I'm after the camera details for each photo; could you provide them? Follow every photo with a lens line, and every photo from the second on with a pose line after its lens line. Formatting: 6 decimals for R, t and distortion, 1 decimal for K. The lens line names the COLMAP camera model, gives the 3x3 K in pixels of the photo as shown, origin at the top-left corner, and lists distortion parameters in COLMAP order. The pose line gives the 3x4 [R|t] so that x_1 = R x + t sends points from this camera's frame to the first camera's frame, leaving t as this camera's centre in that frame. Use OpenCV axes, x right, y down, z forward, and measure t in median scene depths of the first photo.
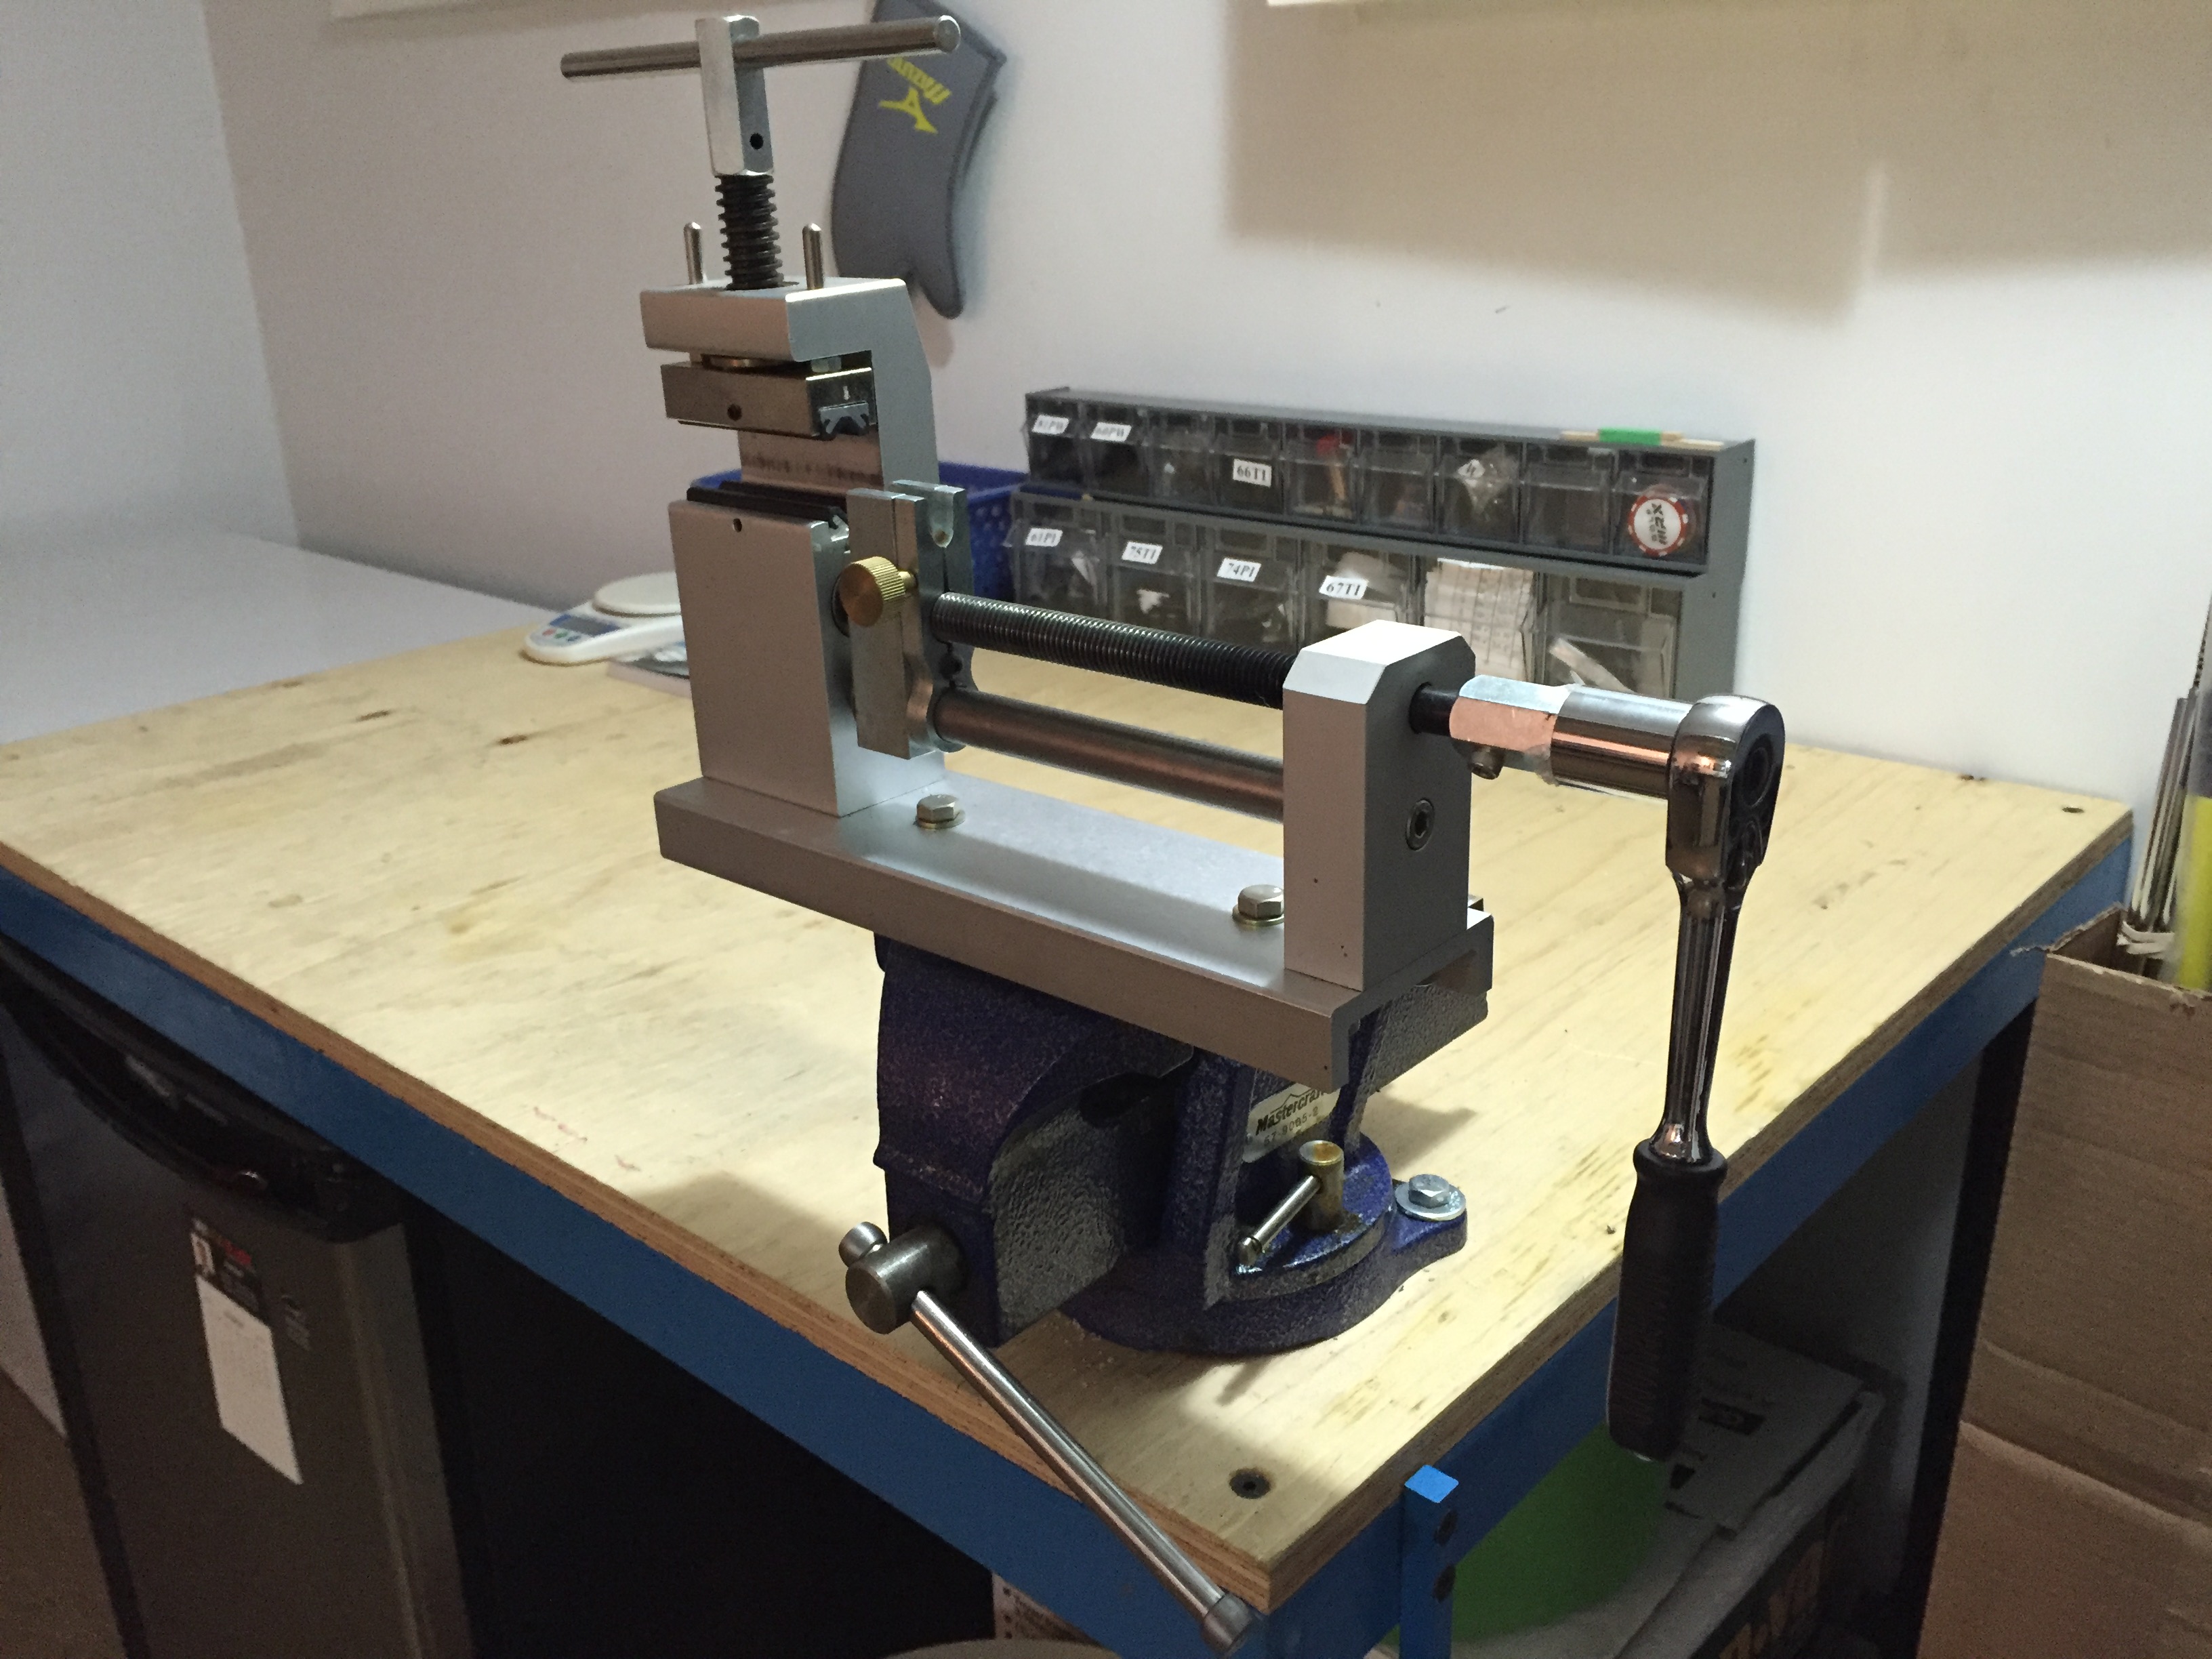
lens RADIAL K [[1907.2, 0, 1097.3], [0, 1907.2, 827.9], [0, 0, 1]] dist [0.082238, -0.135689]
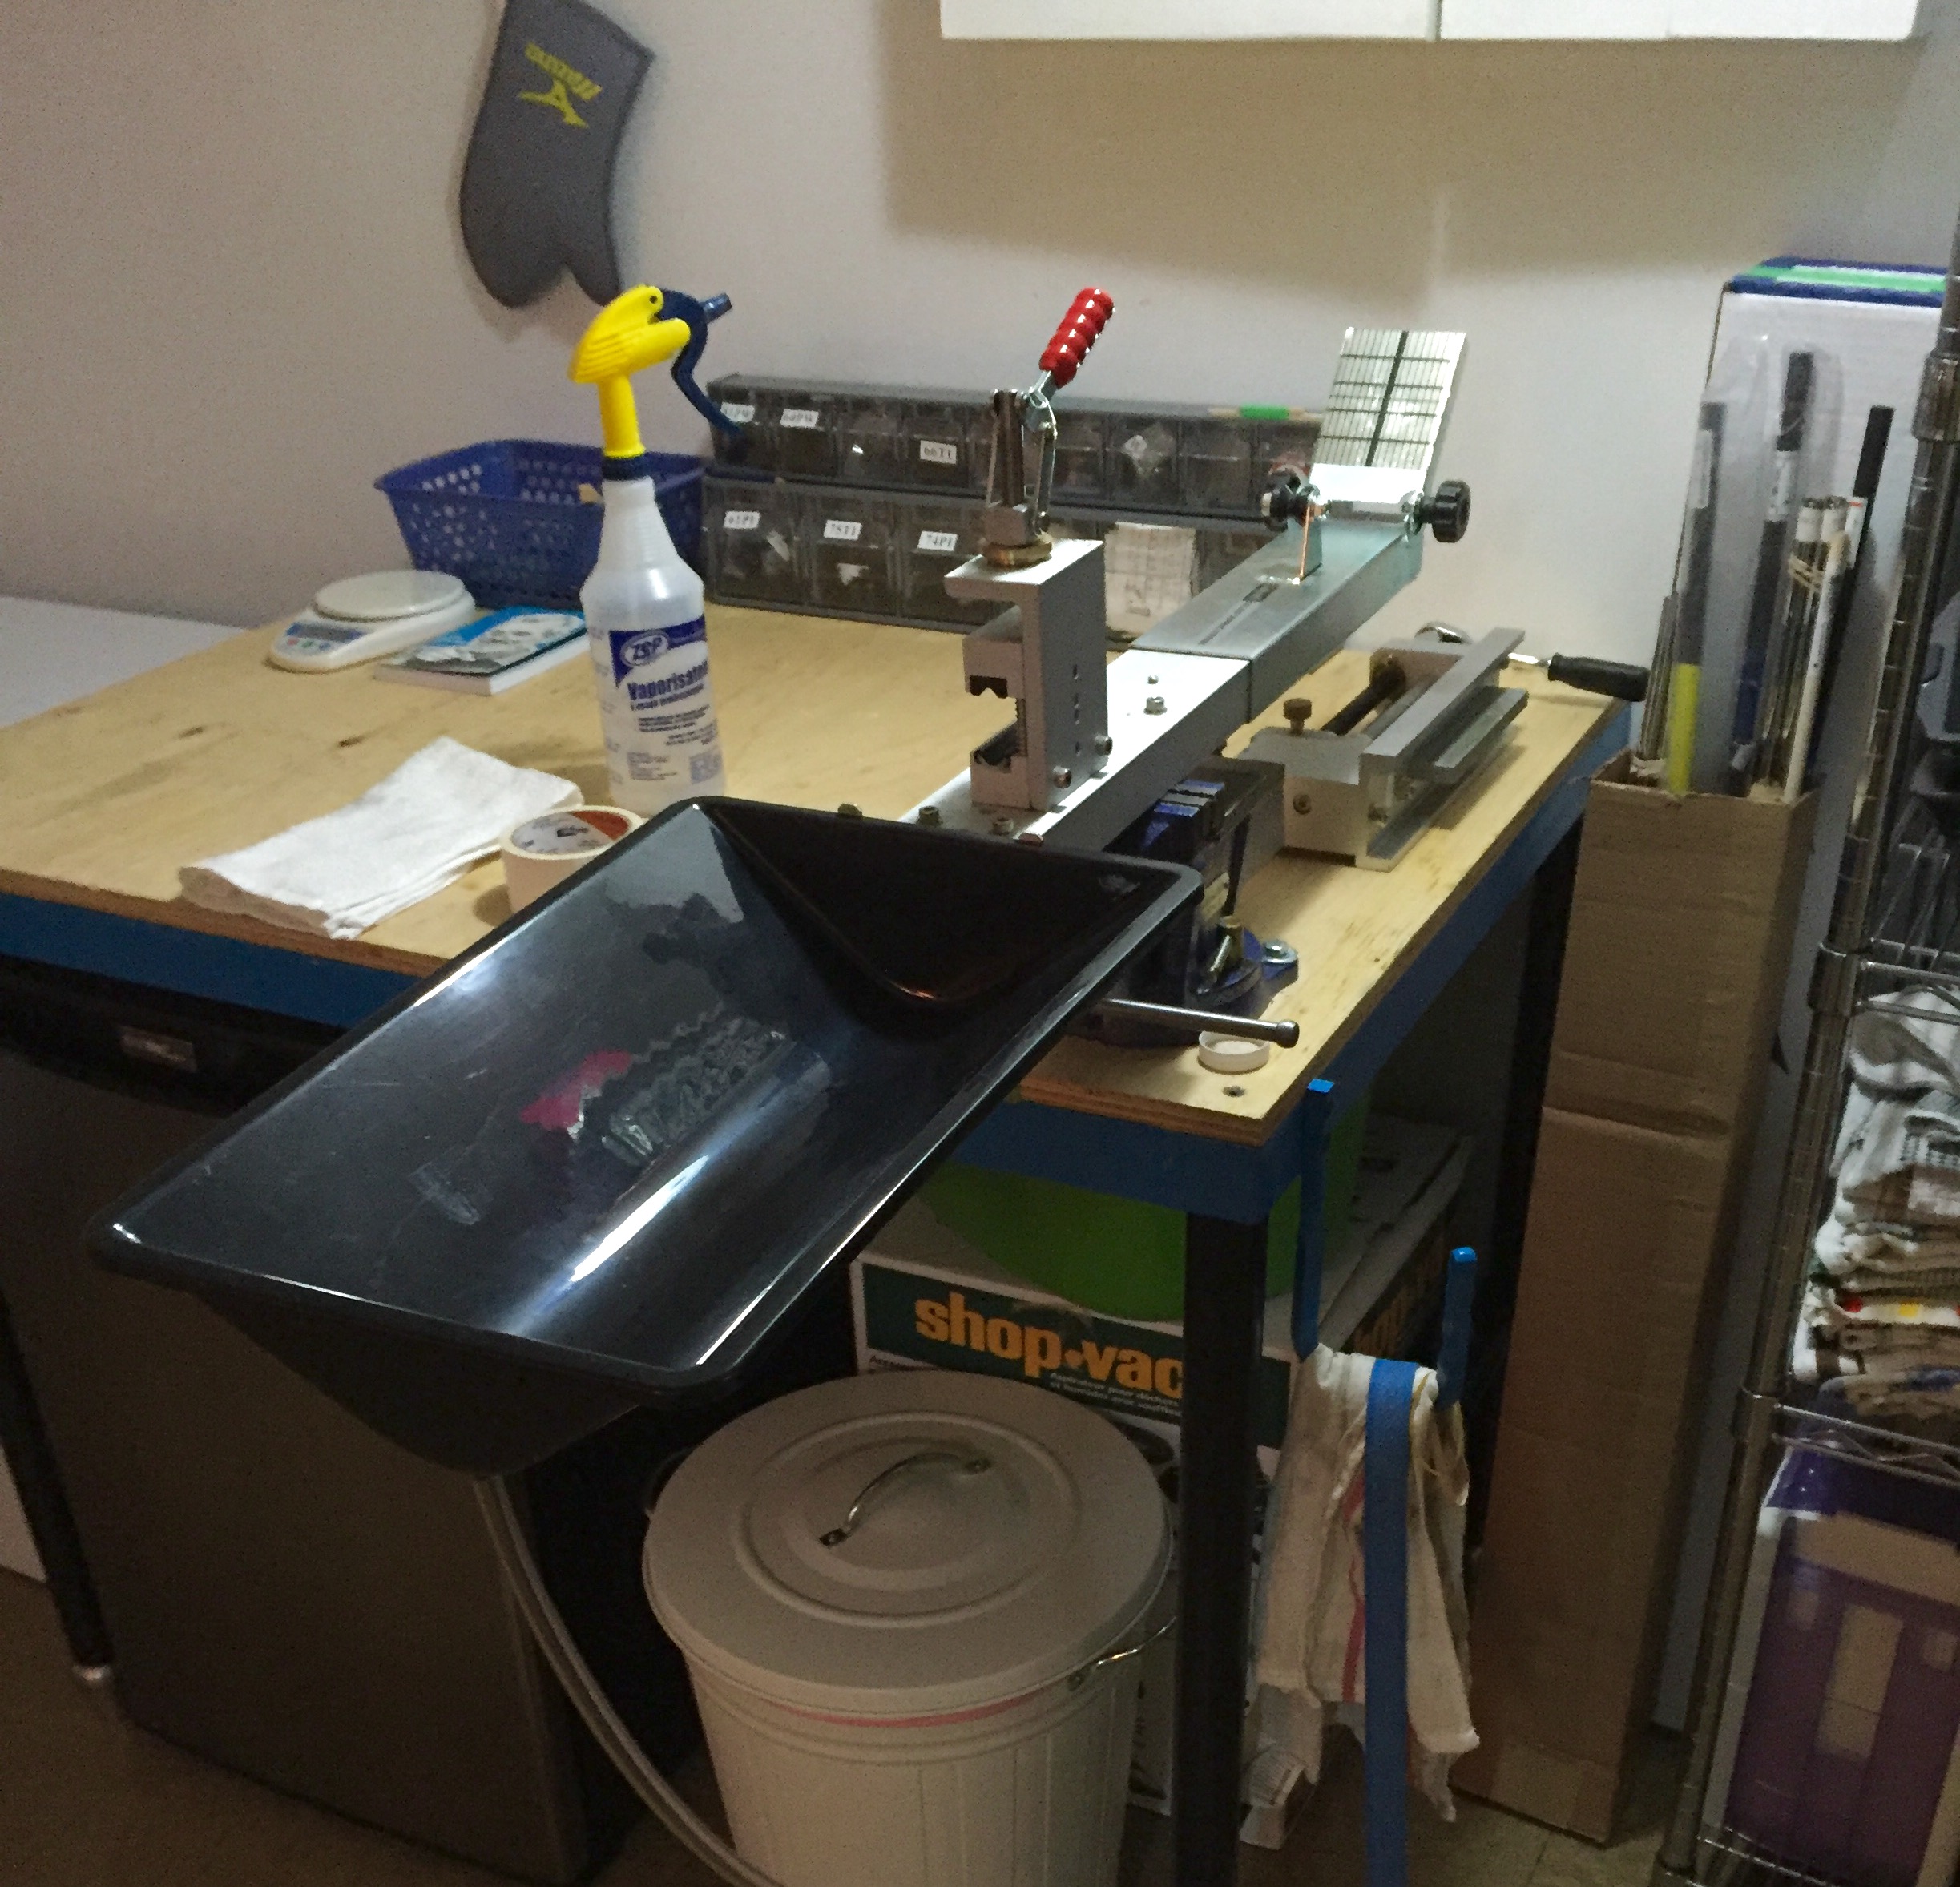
lens RADIAL K [[2236.0, 0, 985.1], [0, 2236.0, 1325.8], [0, 0, 1]] dist [0.079092, -0.128957]
pose [[0.965010, -0.145650, 0.218039, -0.283995], [0.094920, 0.969185, 0.227310, 0.022073], [-0.244428, -0.198660, 0.949099, -0.443800]]
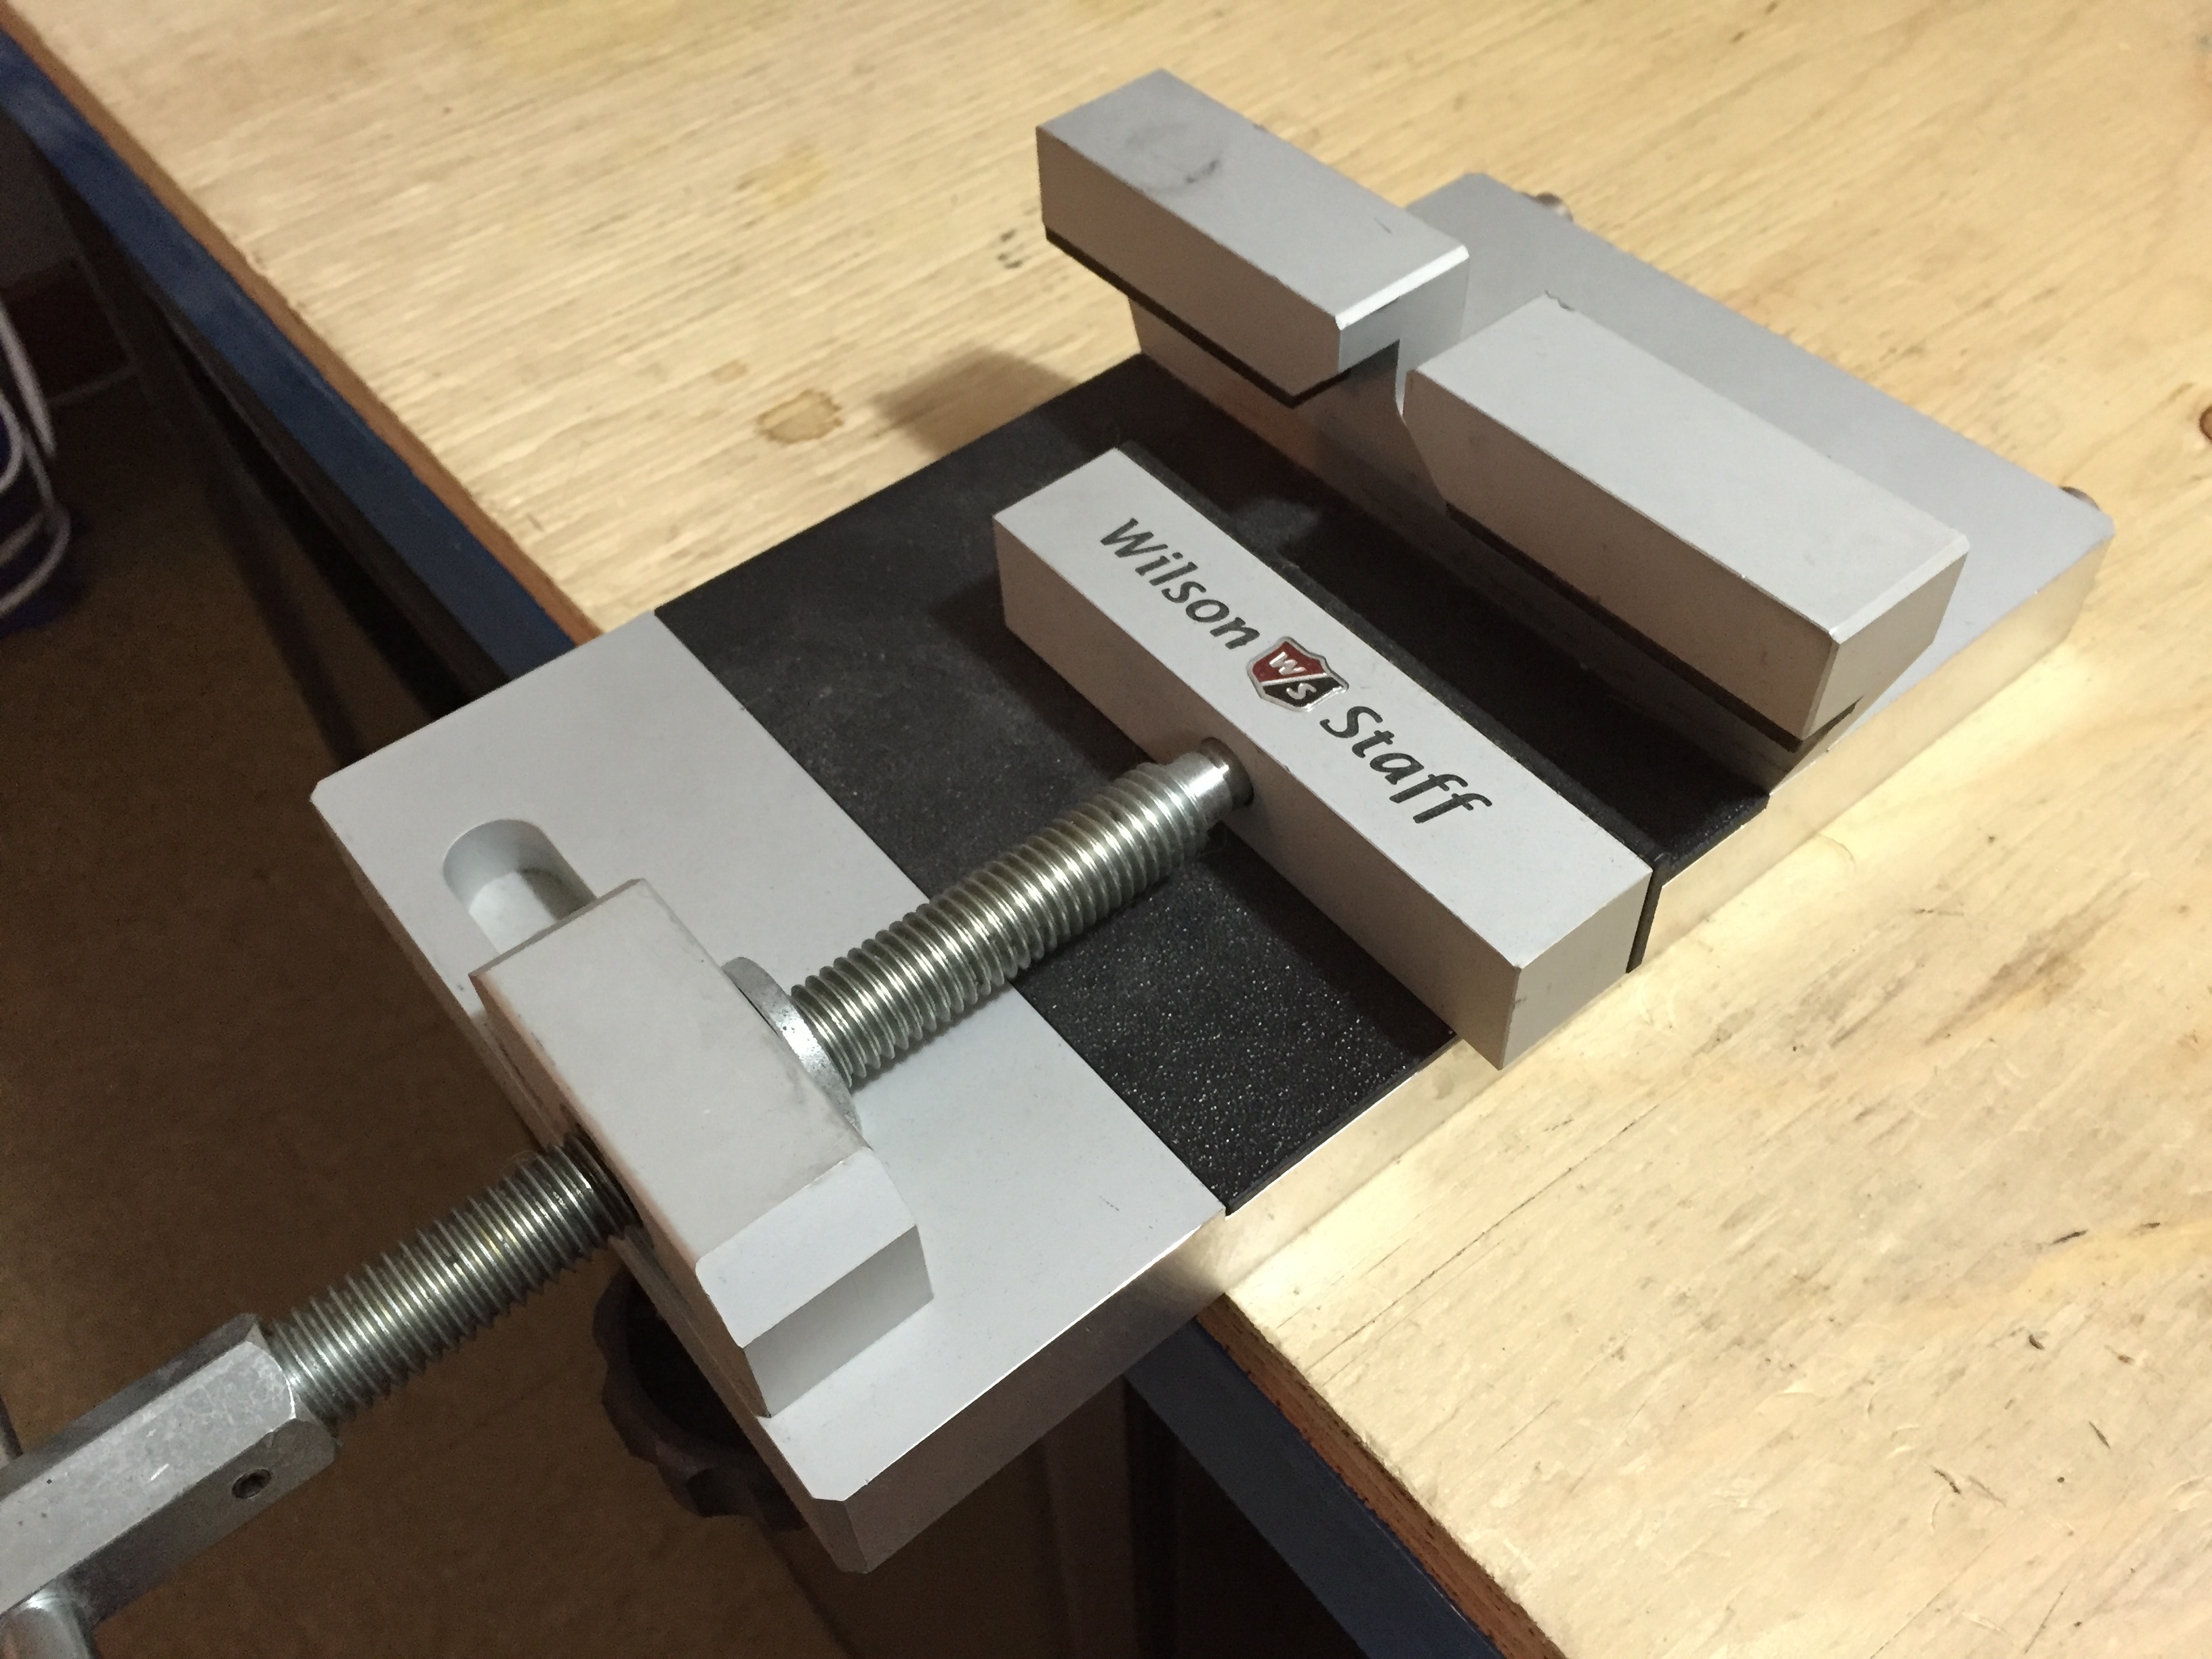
lens RADIAL K [[1900.3, 0, 1092.2], [0, 1900.3, 843.2], [0, 0, 1]] dist [0.087395, -0.150365]
pose [[0.989166, 0.109023, -0.098312, -0.256070], [-0.043600, 0.857642, 0.512396, -0.067736], [0.140179, -0.502558, 0.853103, 0.520067]]
